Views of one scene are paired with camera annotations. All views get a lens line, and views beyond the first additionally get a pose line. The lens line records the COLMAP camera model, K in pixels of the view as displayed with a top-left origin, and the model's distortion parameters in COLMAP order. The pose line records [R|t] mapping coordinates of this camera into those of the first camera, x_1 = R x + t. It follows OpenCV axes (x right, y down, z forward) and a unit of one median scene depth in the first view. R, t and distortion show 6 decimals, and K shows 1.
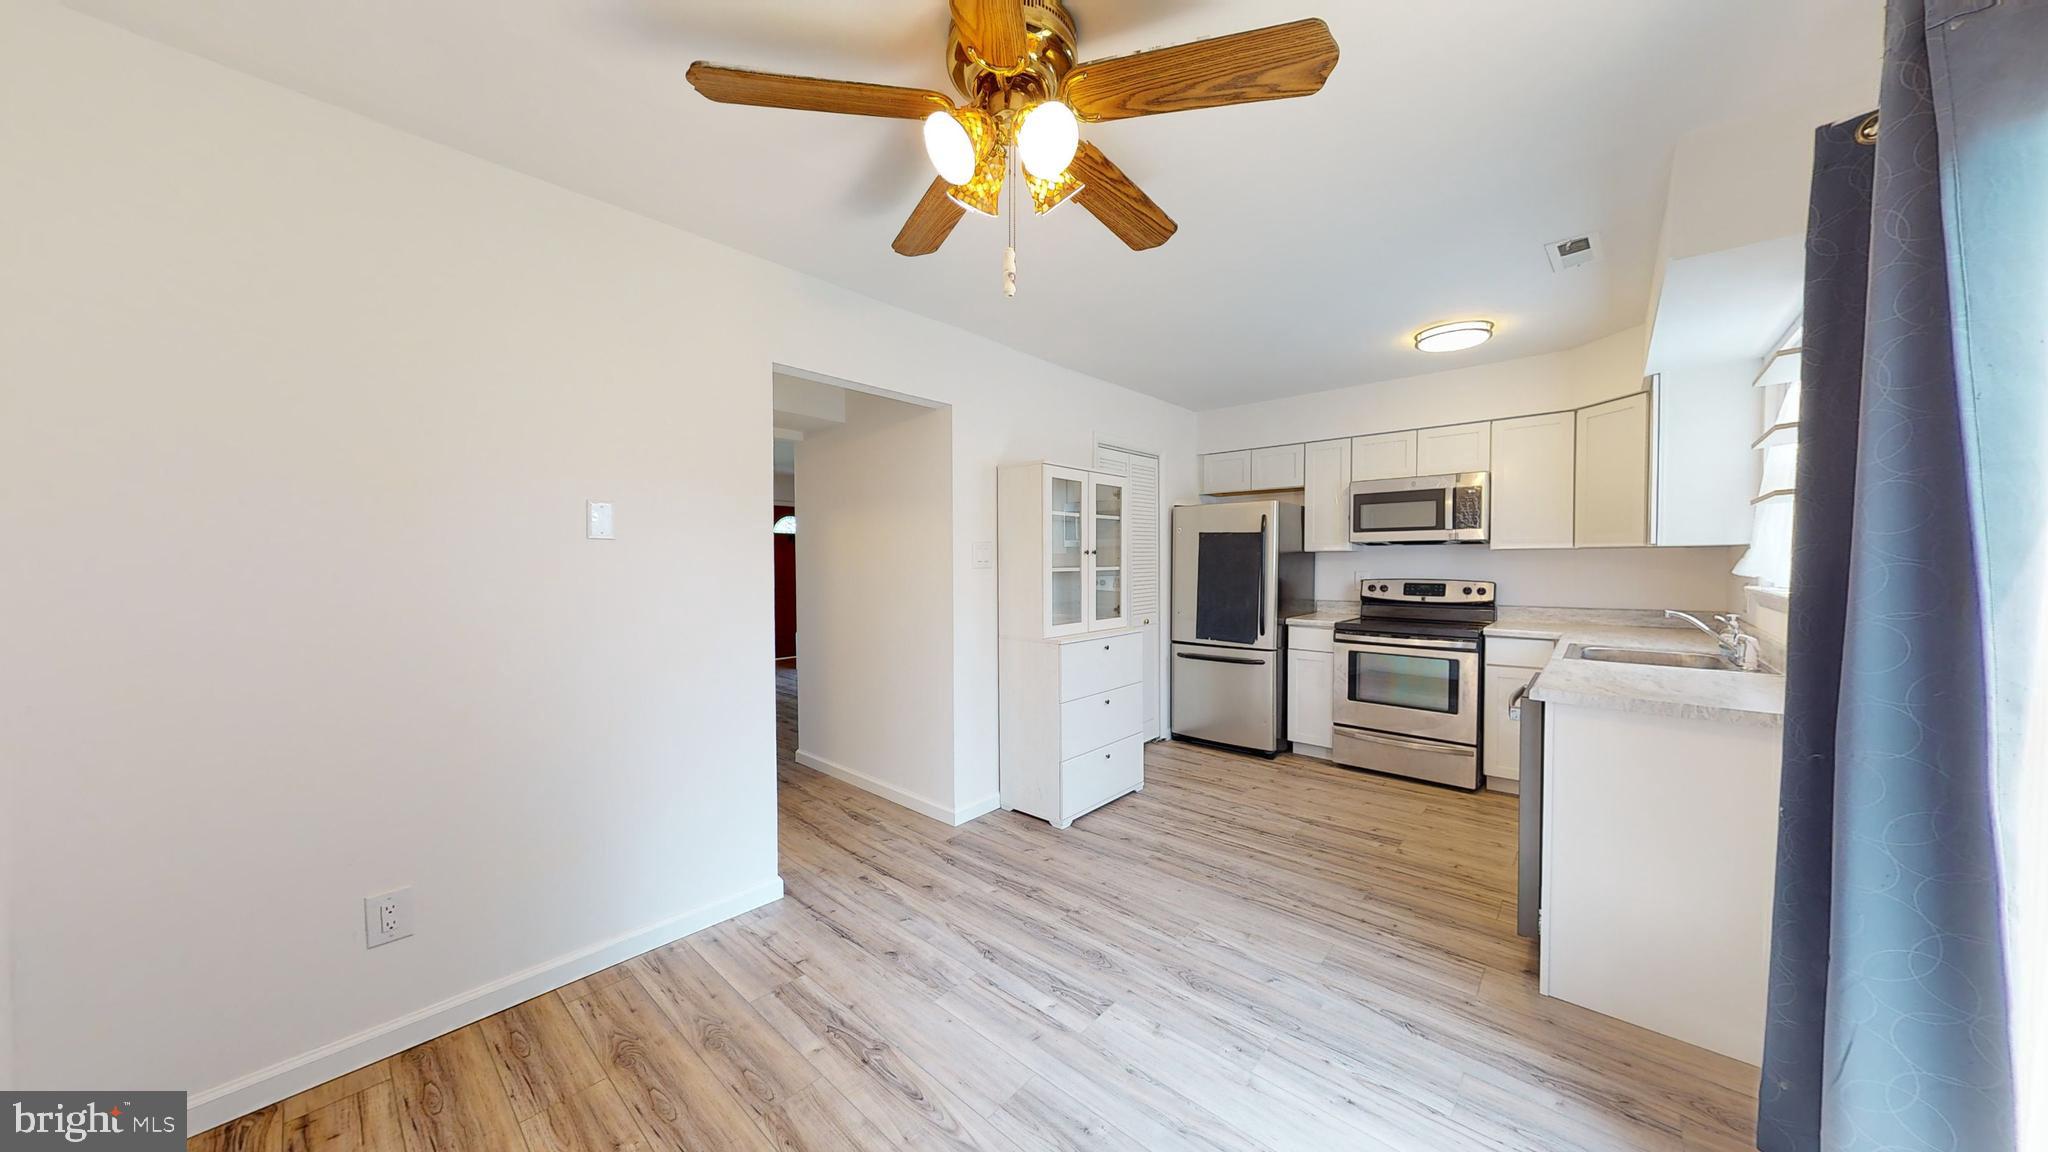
lens RADIAL K [[647.3, 0, 1024.2], [0, 647.3, 577.6], [0, 0, 1]] dist [0.000633, 0.000064]
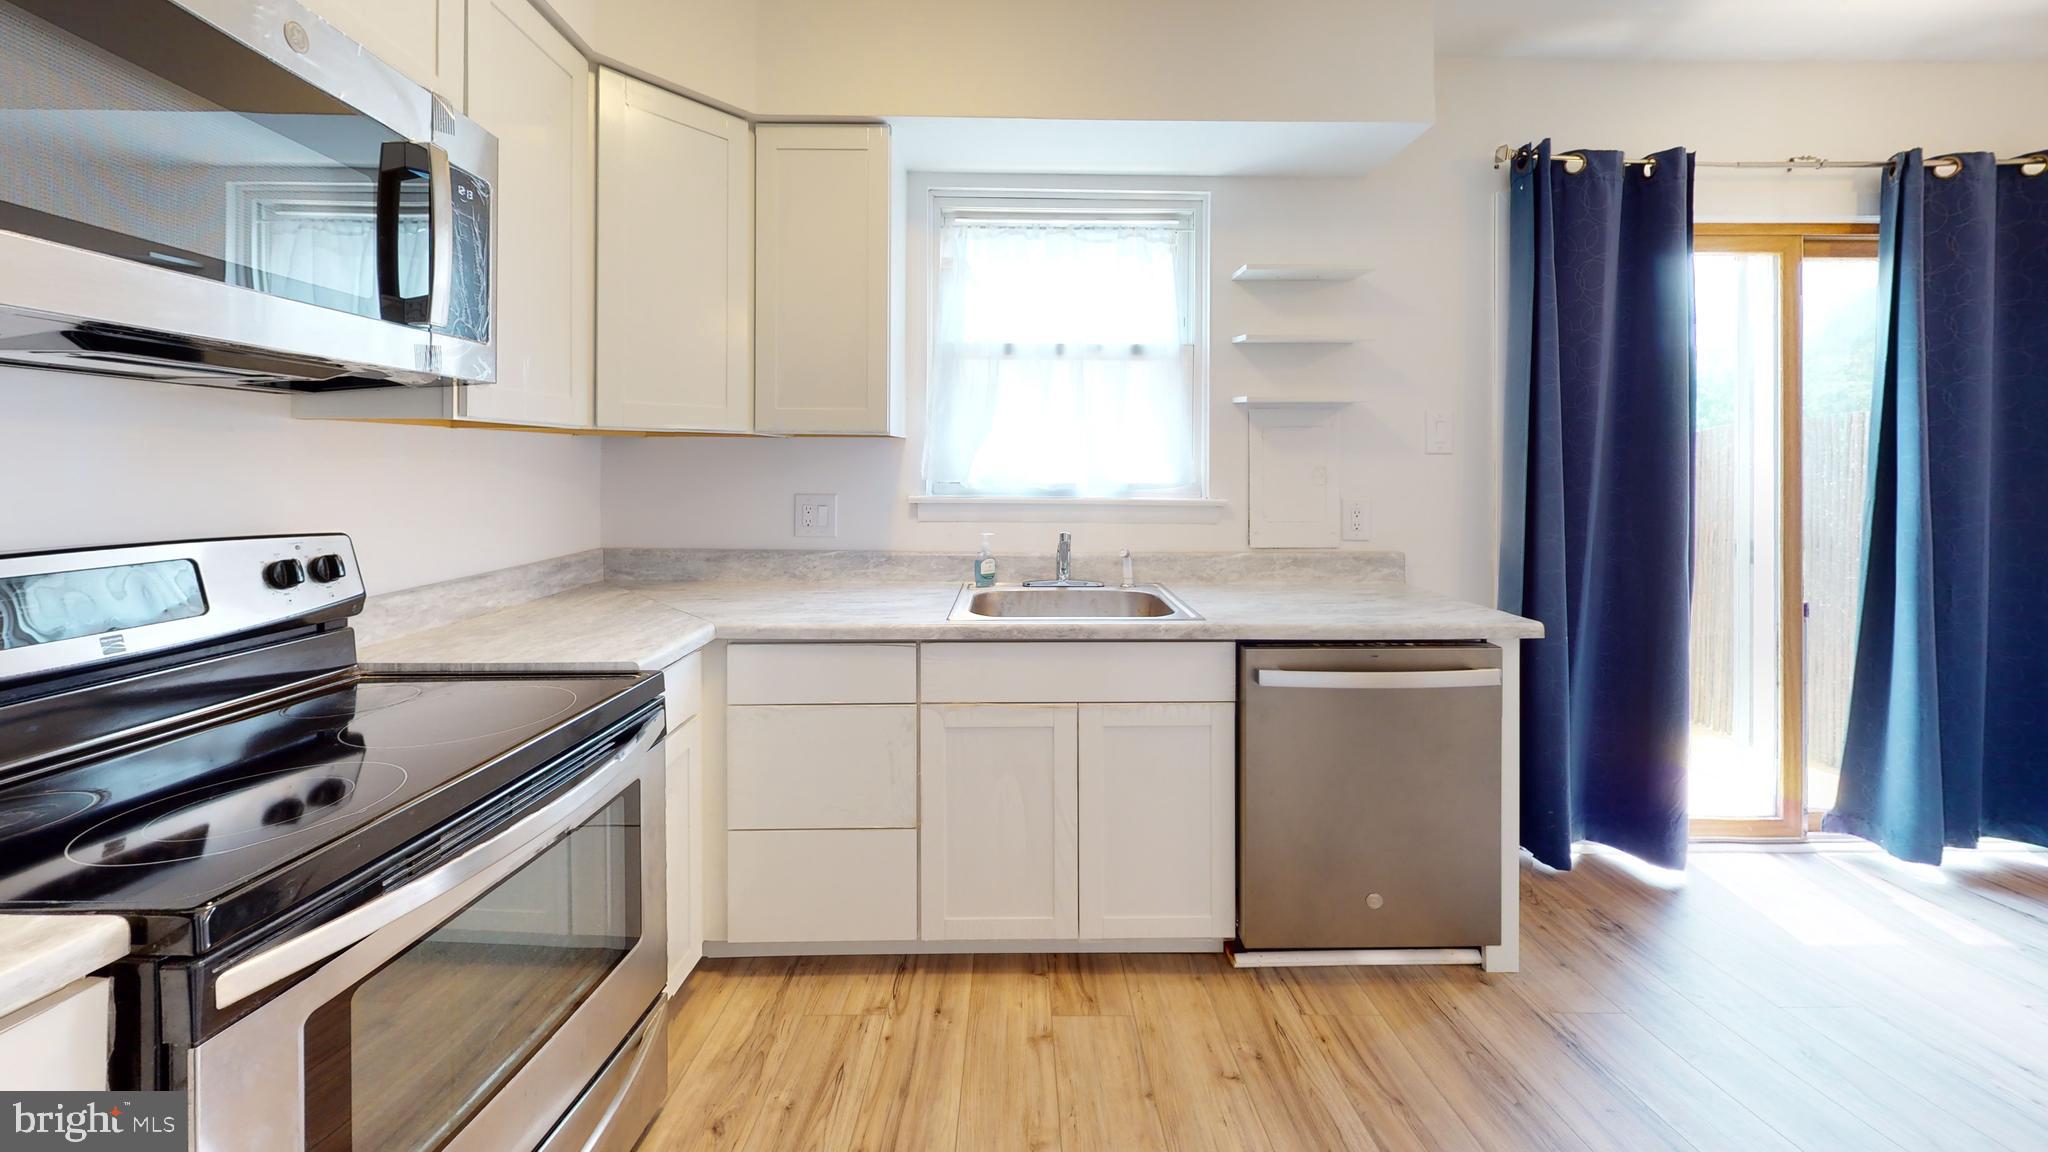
lens RADIAL K [[733.4, 0, 1024.0], [0, 733.4, 576.0], [0, 0, 1]] dist [0.000064, -0.000035]
pose [[-0.653471, -0.108888, 0.749078, 0.254431], [0.023091, 0.986271, 0.163512, -0.020134], [-0.756599, 0.124147, -0.641986, 0.935607]]
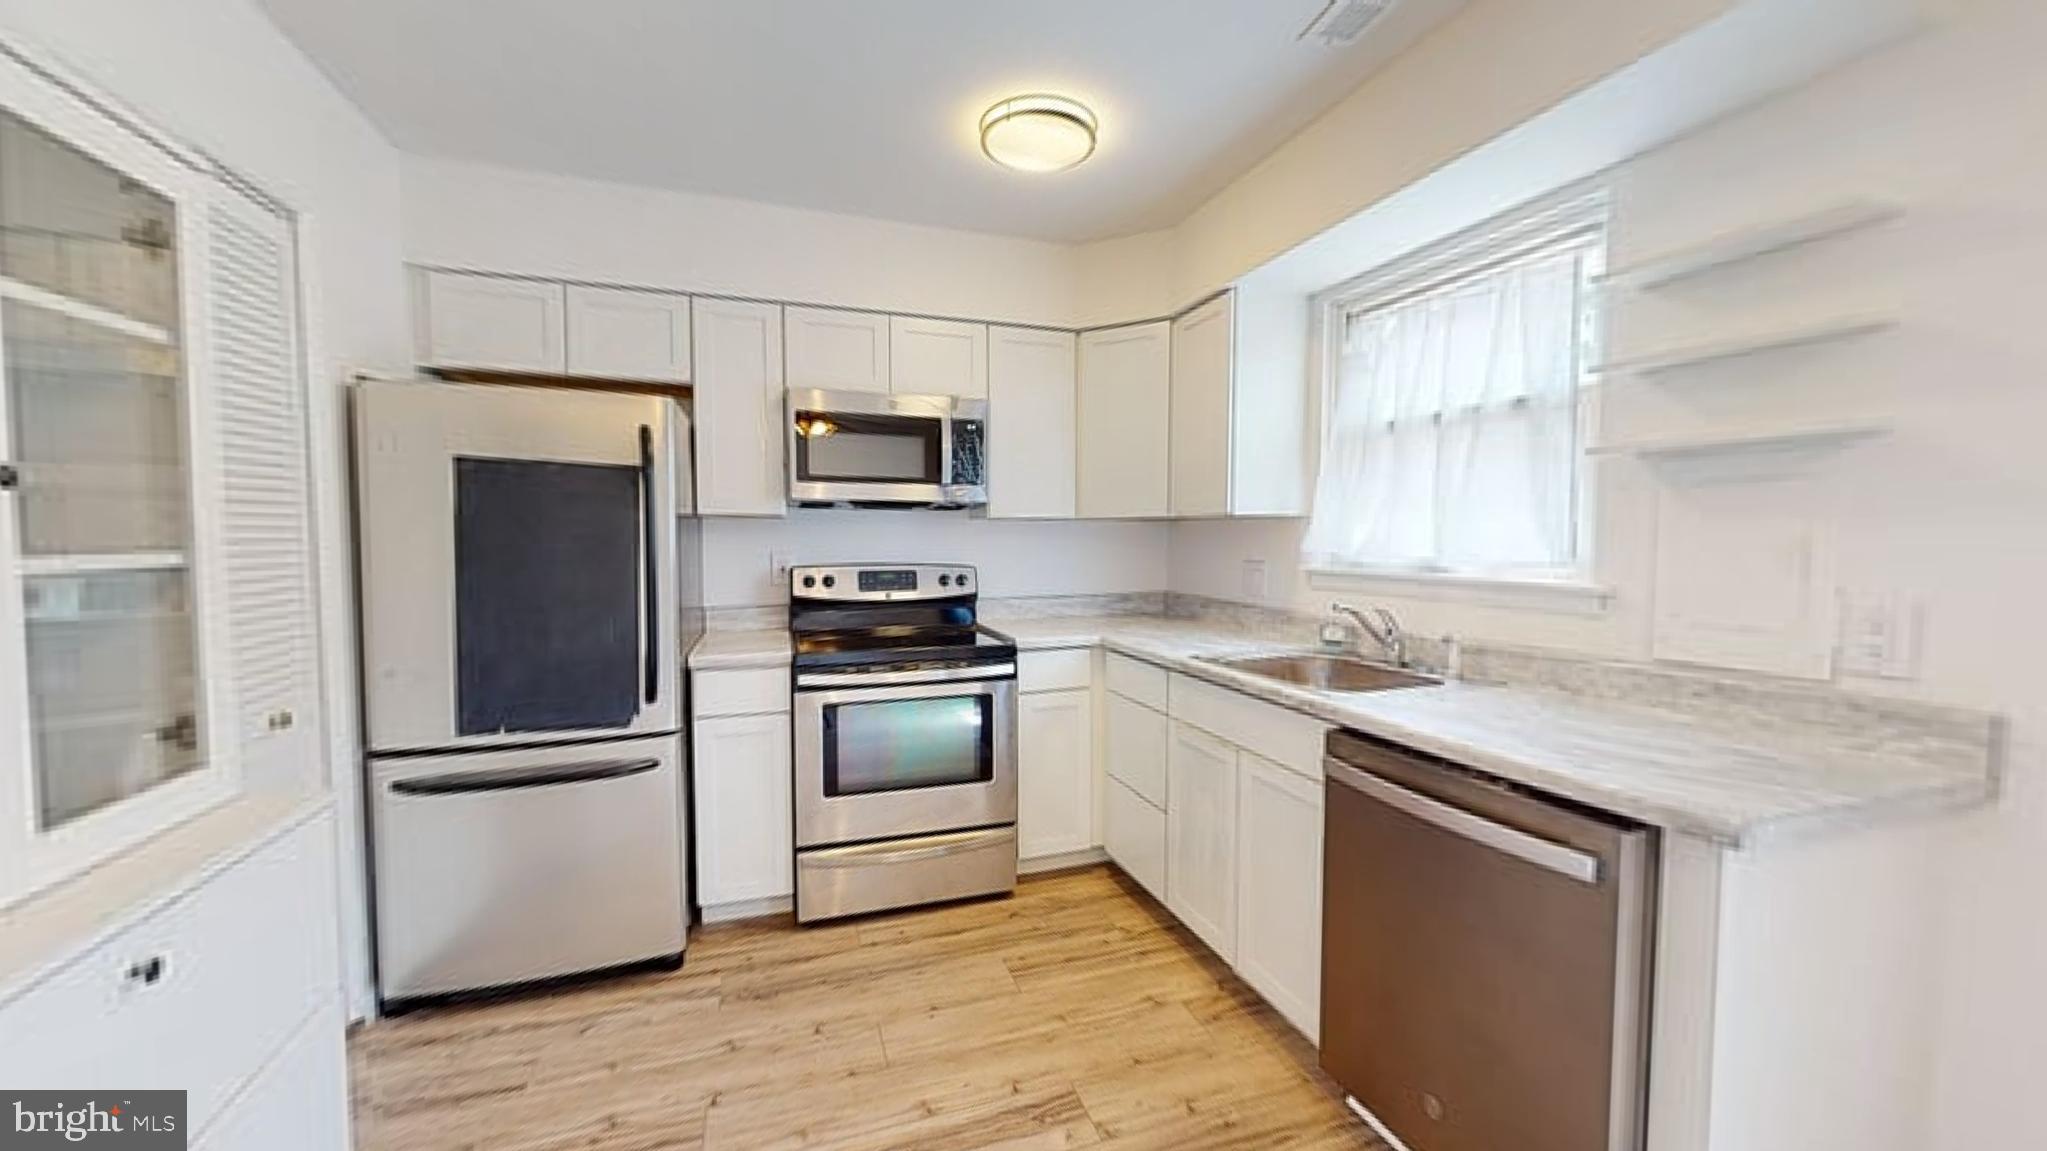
lens RADIAL K [[748.8, 0, 1023.5], [0, 748.8, 575.5], [0, 0, 1]] dist [-0.001011, -0.000046]
pose [[0.492046, -0.043469, 0.869483, 0.055181], [0.019716, 0.999053, 0.038790, -0.011955], [-0.870346, -0.001944, 0.492437, 0.534962]]
